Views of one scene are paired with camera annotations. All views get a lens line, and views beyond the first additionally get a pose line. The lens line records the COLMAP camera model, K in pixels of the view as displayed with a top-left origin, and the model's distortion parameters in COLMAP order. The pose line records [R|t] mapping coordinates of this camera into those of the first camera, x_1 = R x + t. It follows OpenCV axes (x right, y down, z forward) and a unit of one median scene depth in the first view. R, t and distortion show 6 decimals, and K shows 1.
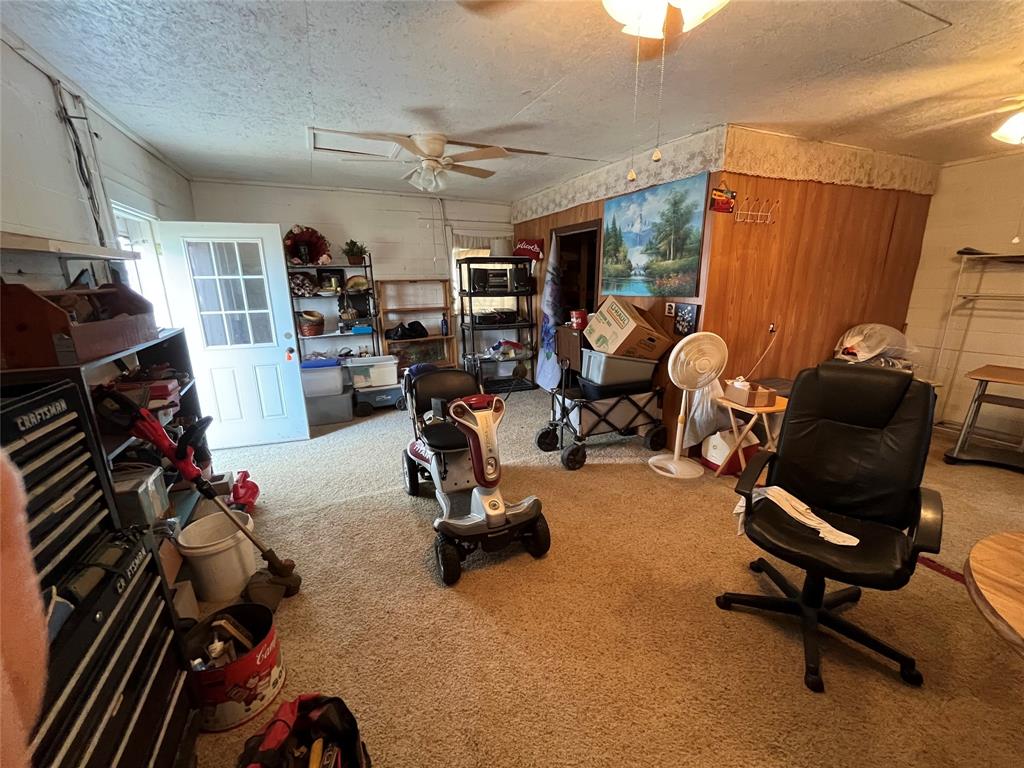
lens RADIAL K [[413.6, 0, 513.9], [0, 413.6, 383.6], [0, 0, 1]] dist [-0.002496, 0.000836]
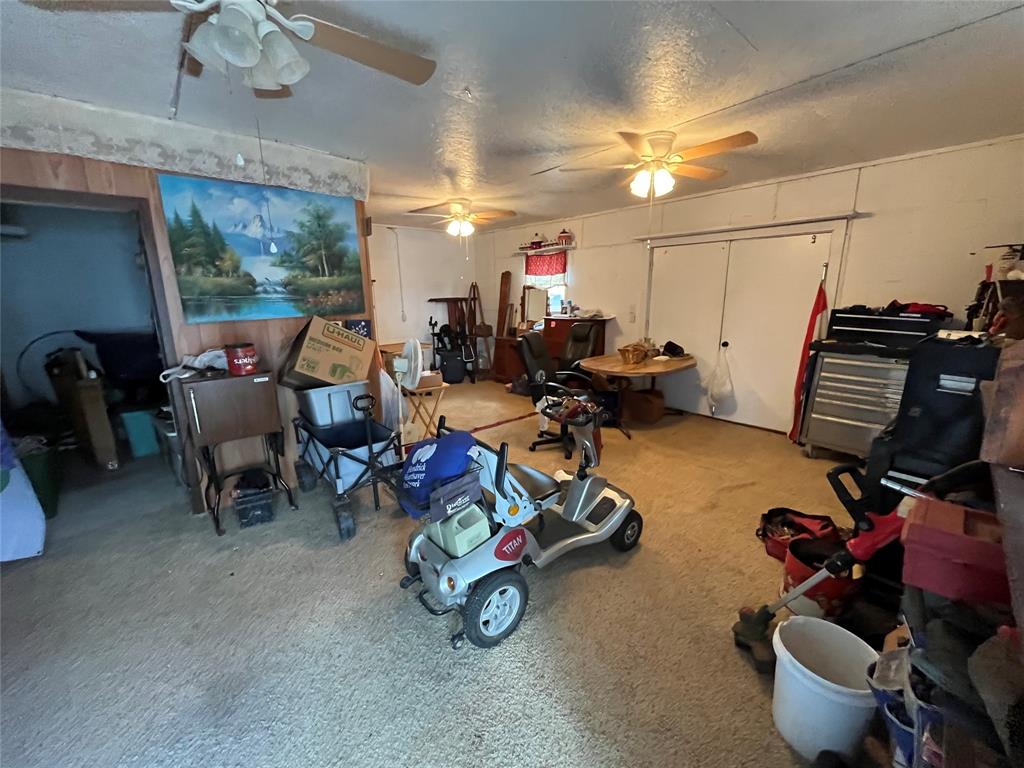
lens RADIAL K [[413.6, 0, 511.5], [0, 413.6, 384.2], [0, 0, 1]] dist [-0.002496, 0.000836]
pose [[-0.288672, -0.195458, 0.937264, -0.684408], [0.250683, 0.929358, 0.271018, -0.224134], [-0.924027, 0.313192, -0.219282, 0.906427]]
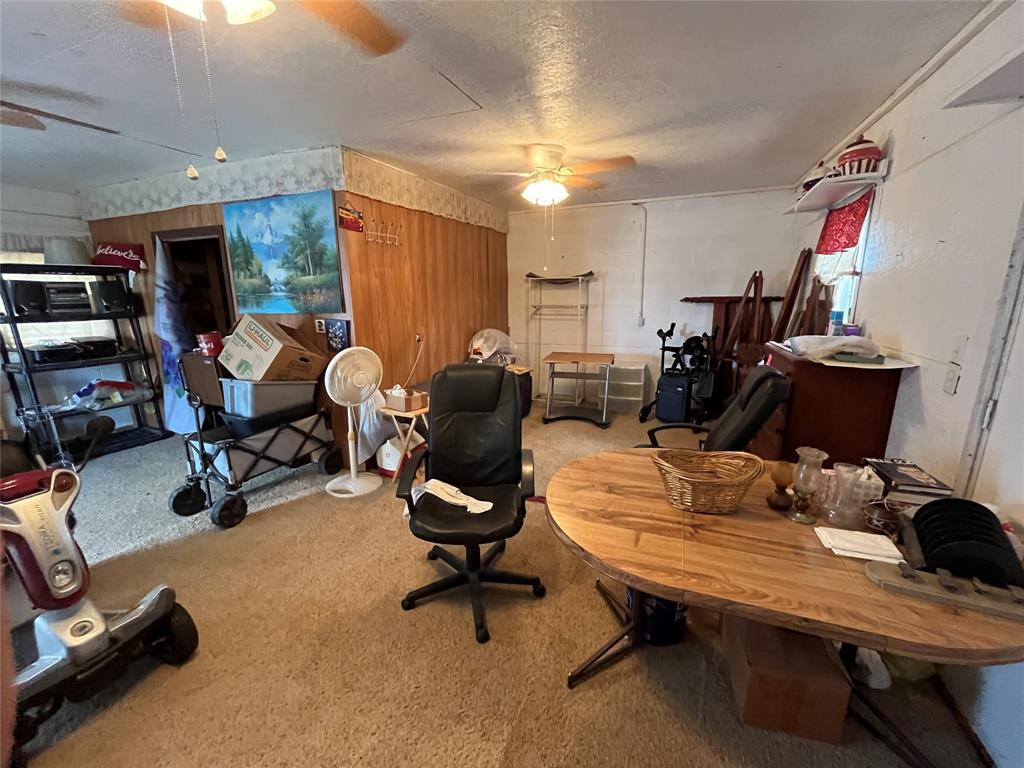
lens RADIAL K [[413.6, 0, 510.7], [0, 413.6, 383.3], [0, 0, 1]] dist [-0.002496, 0.000836]
pose [[0.739429, -0.143914, 0.657673, 0.055544], [0.167700, 0.985466, 0.027096, -0.001049], [-0.652013, 0.090256, 0.752816, -0.001089]]
